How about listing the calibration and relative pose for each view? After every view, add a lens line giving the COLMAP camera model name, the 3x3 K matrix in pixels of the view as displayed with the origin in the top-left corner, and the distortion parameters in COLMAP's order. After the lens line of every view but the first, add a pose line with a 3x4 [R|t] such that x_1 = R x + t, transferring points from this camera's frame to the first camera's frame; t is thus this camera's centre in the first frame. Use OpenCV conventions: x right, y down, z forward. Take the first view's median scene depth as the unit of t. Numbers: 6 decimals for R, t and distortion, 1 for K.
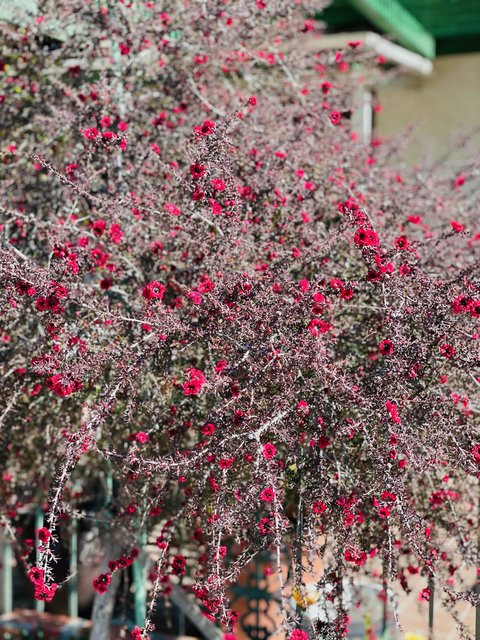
lens RADIAL K [[958.7, 0, 240.2], [0, 958.7, 320.5], [0, 0, 1]] dist [0.024385, 0.000000]
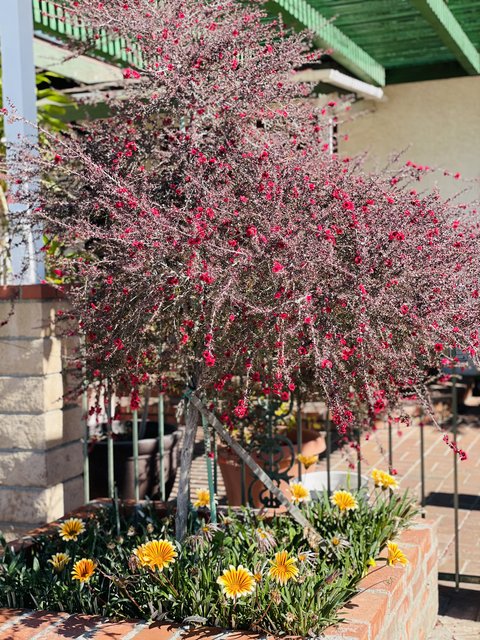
lens RADIAL K [[958.7, 0, 239.6], [0, 958.7, 319.4], [0, 0, 1]] dist [0.024385, 0.000000]
pose [[0.998952, -0.030796, 0.033870, -0.121071], [0.031173, 0.999457, -0.010663, 0.115635], [-0.033523, 0.011707, 0.999369, -0.729729]]
